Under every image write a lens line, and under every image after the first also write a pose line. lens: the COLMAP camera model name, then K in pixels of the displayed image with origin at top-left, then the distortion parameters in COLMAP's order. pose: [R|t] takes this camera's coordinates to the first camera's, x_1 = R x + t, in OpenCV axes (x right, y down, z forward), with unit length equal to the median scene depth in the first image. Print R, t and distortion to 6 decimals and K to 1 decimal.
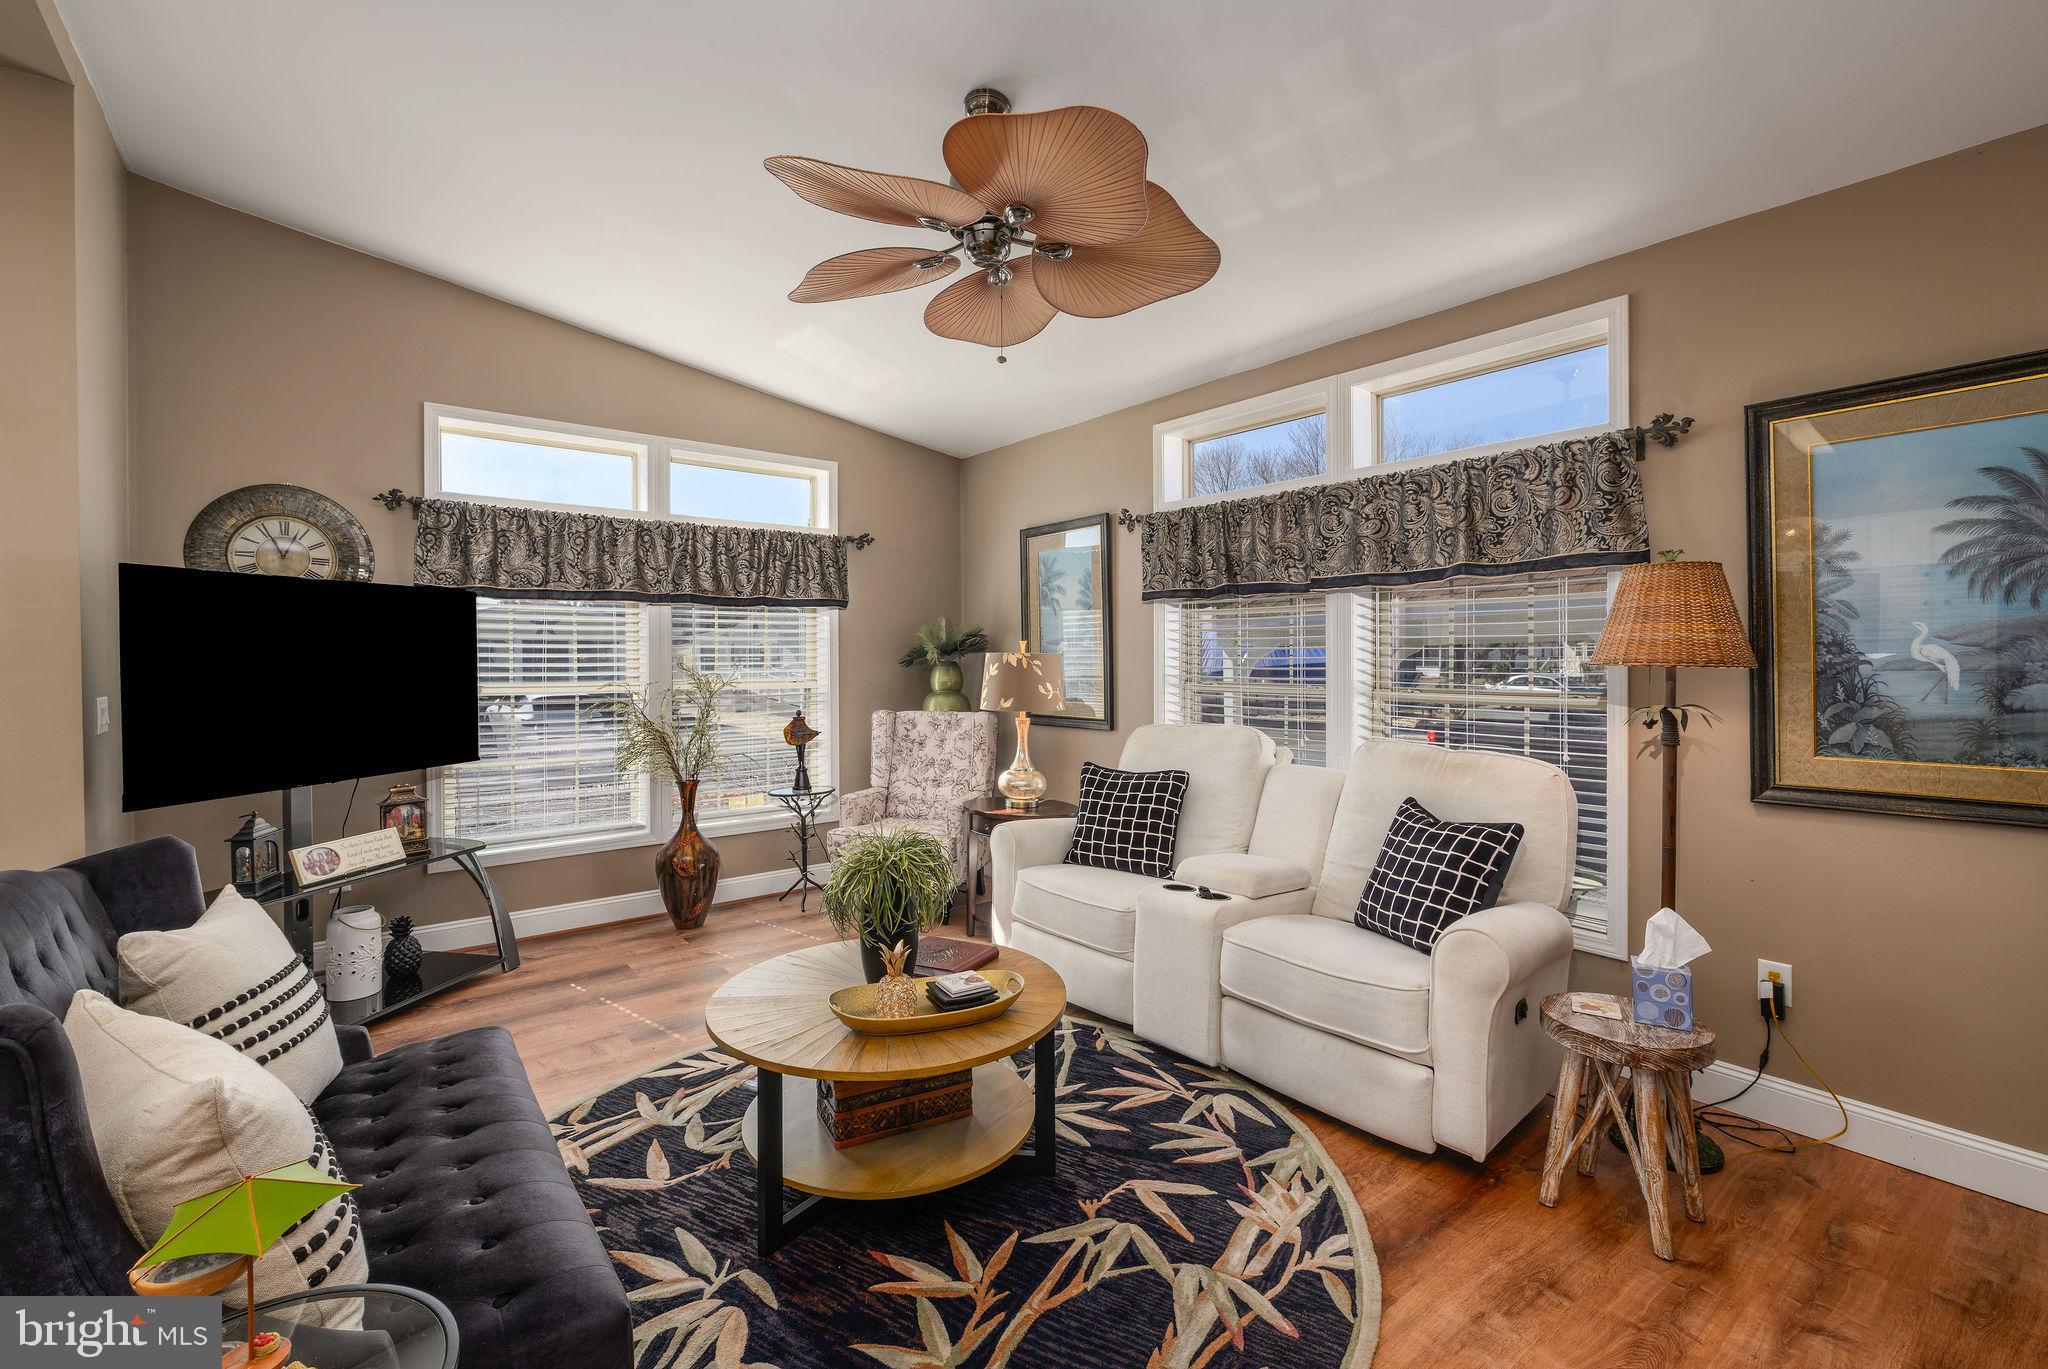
lens RADIAL K [[886.5, 0, 1003.8], [0, 886.5, 663.7], [0, 0, 1]] dist [-0.001117, -0.000528]
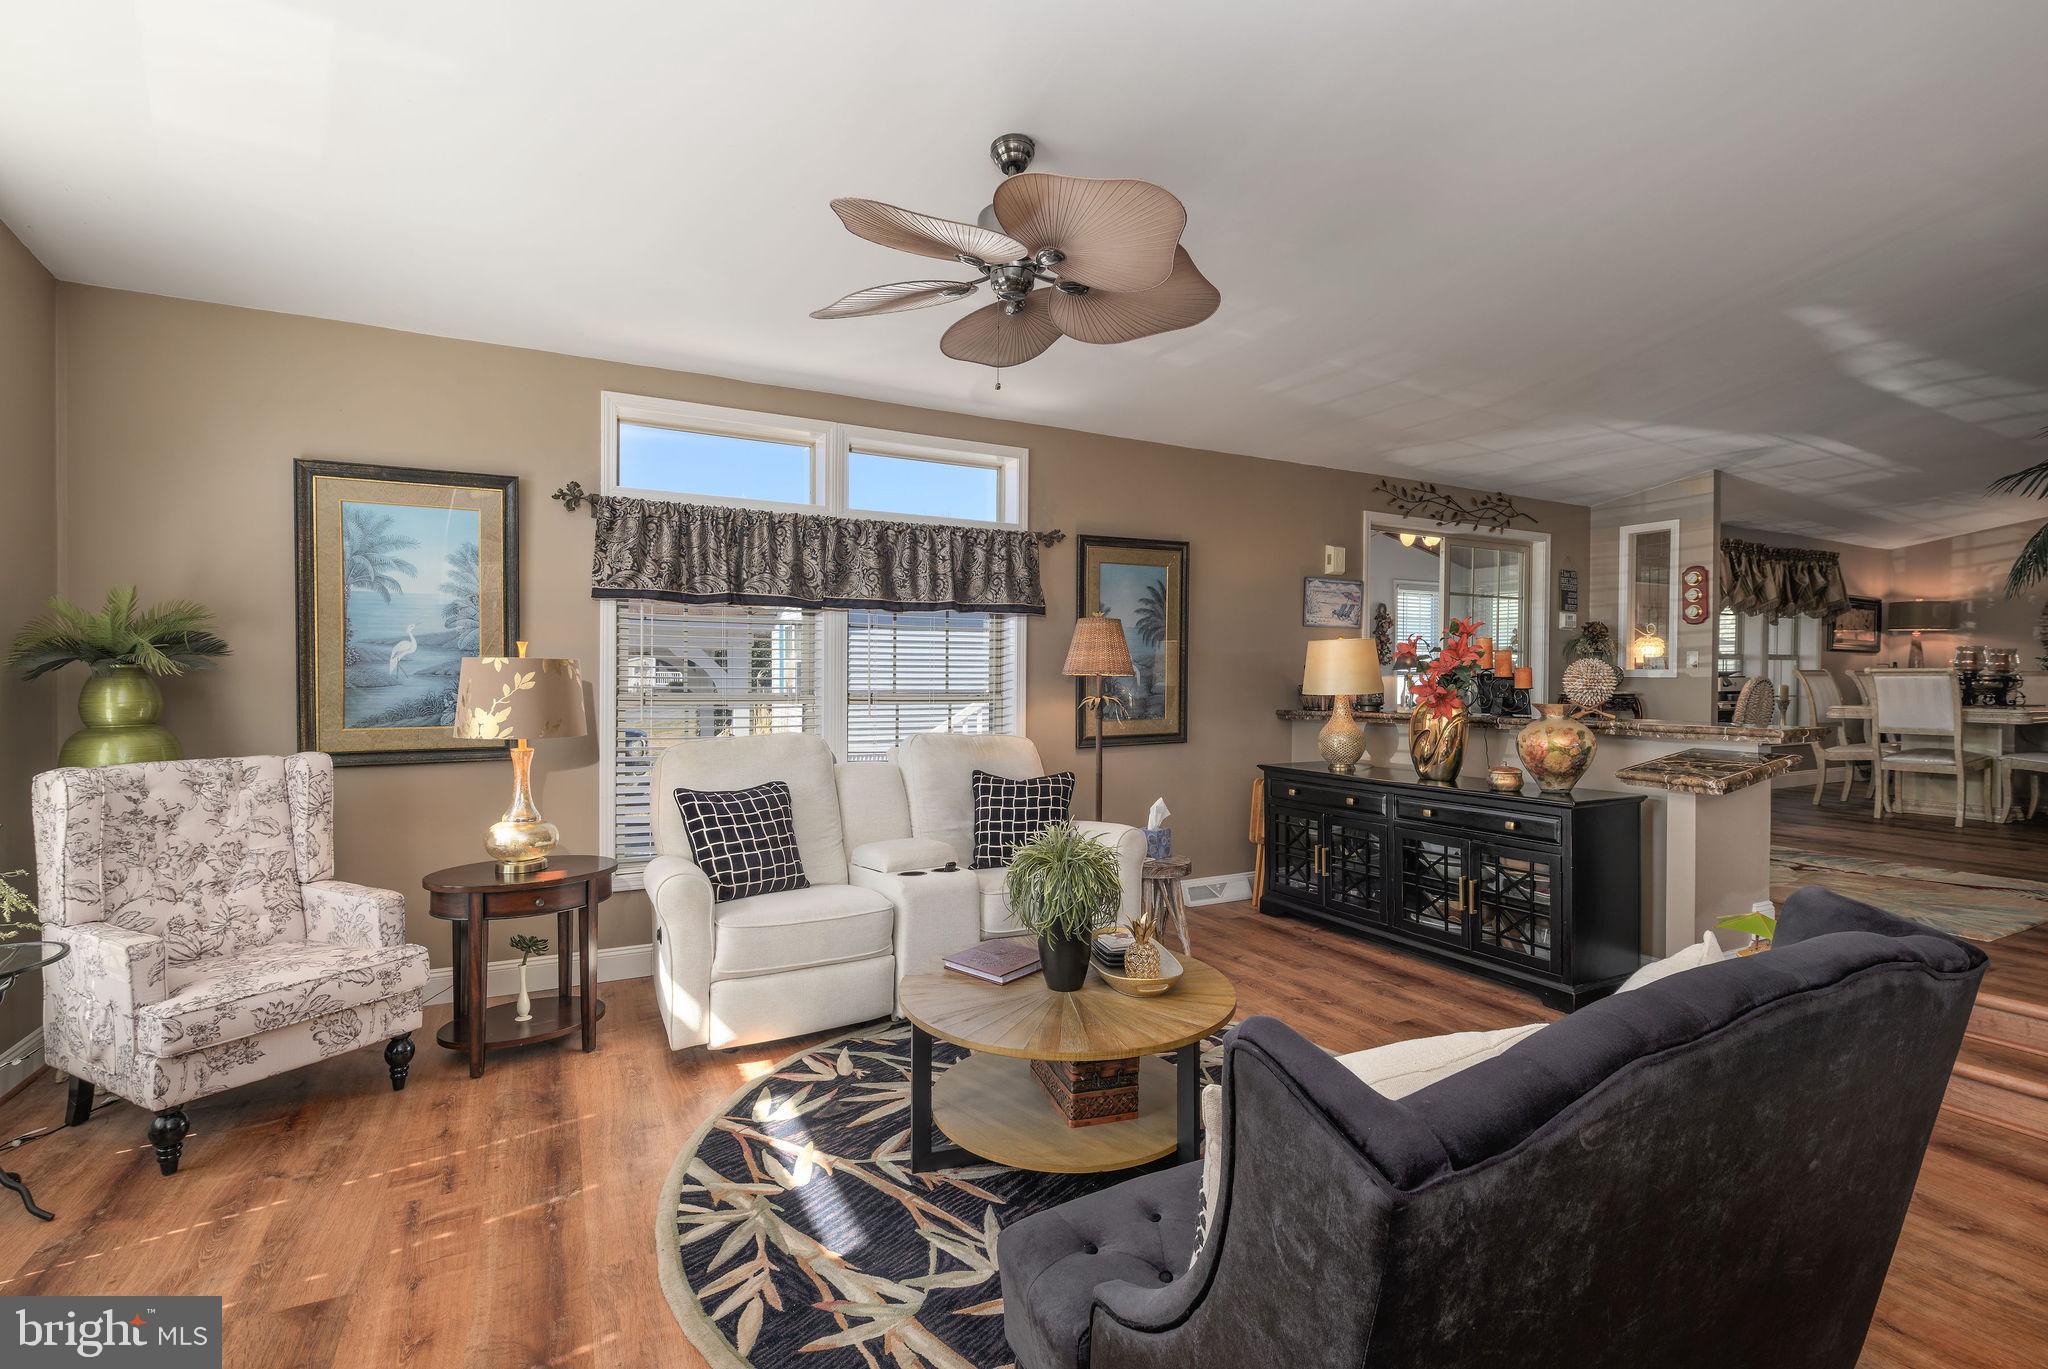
lens RADIAL K [[934.5, 0, 1032.2], [0, 934.5, 679.5], [0, 0, 1]] dist [0.001226, -0.000110]
pose [[0.161587, -0.003449, 0.986853, -0.727744], [0.000781, 0.999994, 0.003367, 0.003623], [-0.986858, 0.000226, 0.161588, 0.511535]]
